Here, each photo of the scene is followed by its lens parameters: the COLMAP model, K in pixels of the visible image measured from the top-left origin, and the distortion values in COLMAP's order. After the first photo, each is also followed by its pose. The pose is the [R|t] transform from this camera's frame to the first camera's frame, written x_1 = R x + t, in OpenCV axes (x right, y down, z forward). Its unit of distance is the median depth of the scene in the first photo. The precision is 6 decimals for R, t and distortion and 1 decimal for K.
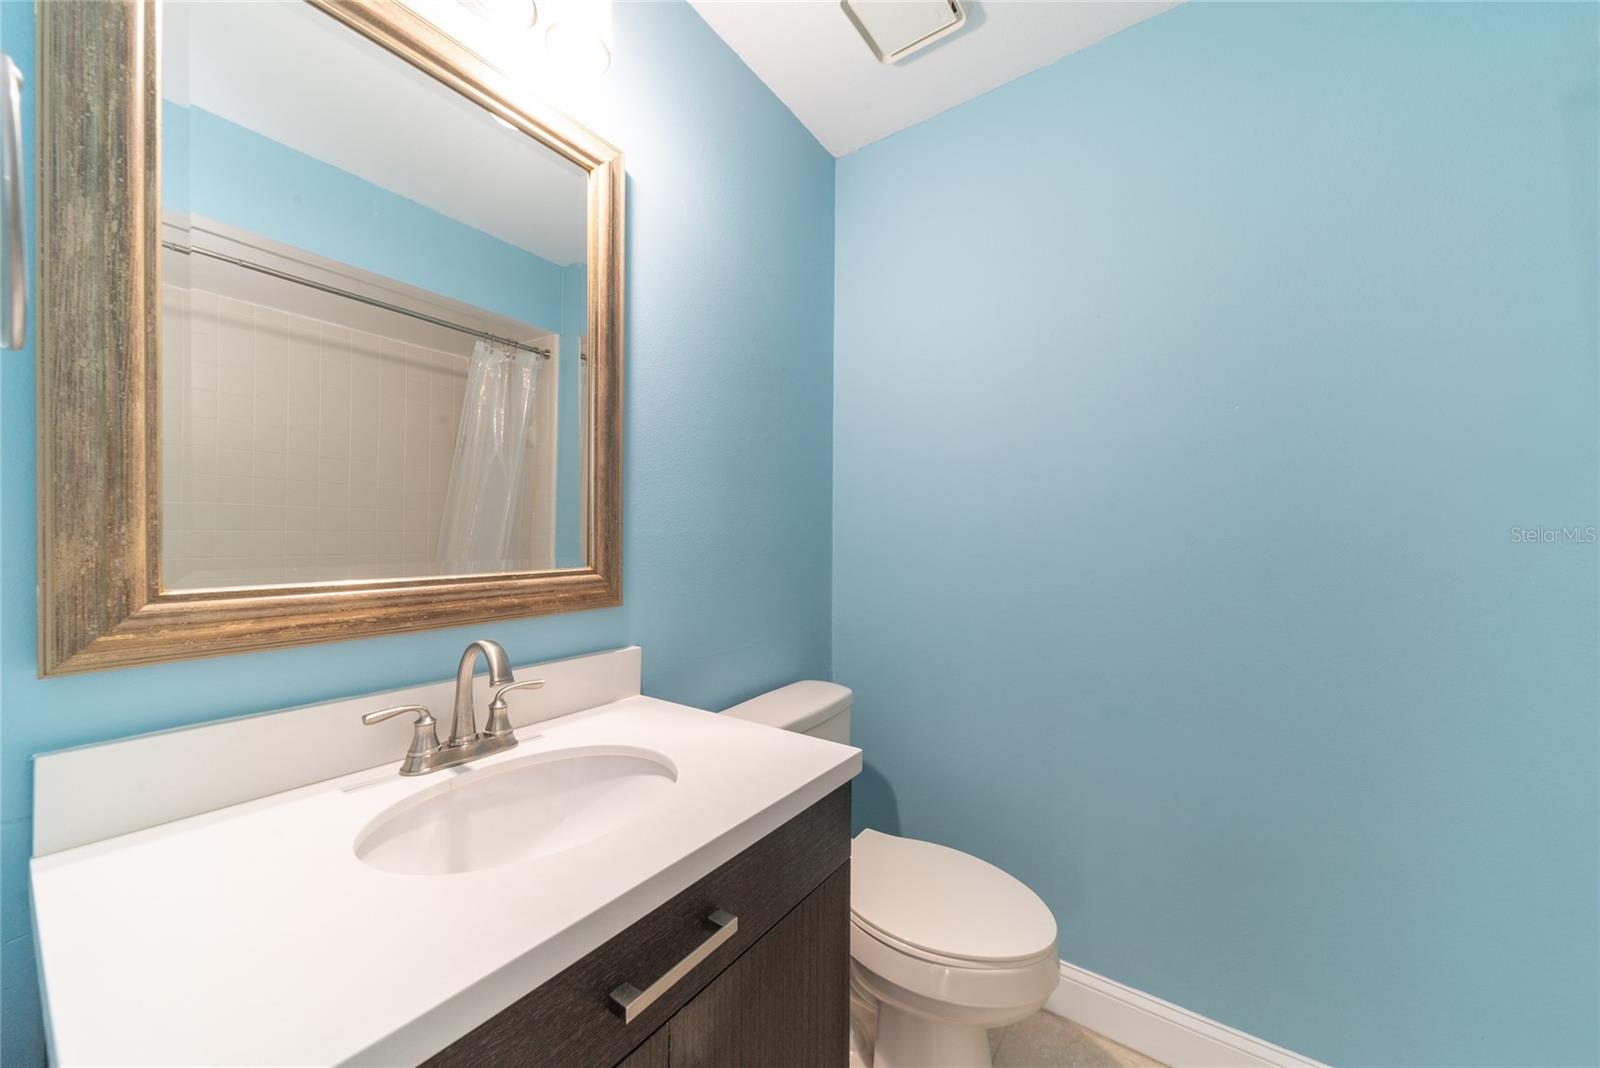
lens RADIAL K [[585.0, 0, 800.6], [0, 585.0, 533.4], [0, 0, 1]] dist [0.014279, -0.003097]
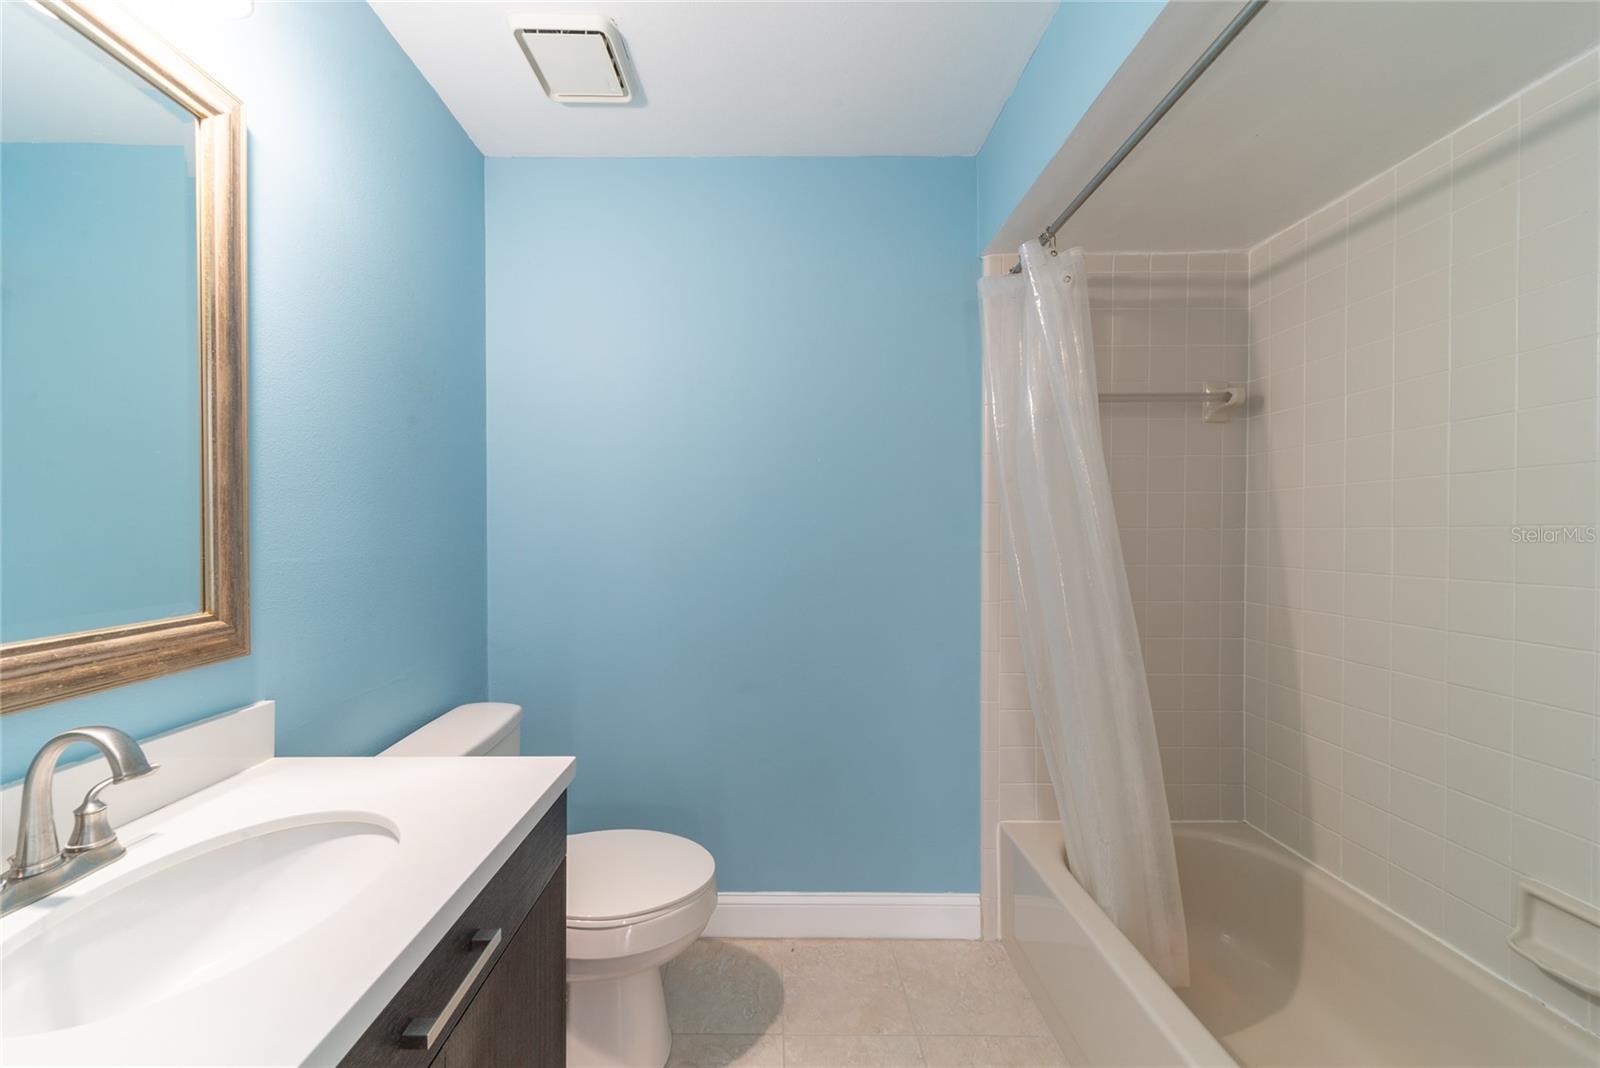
lens RADIAL K [[585.0, 0, 781.8], [0, 585.0, 527.1], [0, 0, 1]] dist [0.014279, -0.003097]
pose [[0.815174, 0.000015, 0.579216, -0.181816], [-0.002087, 0.999994, 0.002912, -0.063056], [-0.579212, -0.003582, 0.815169, -0.121409]]
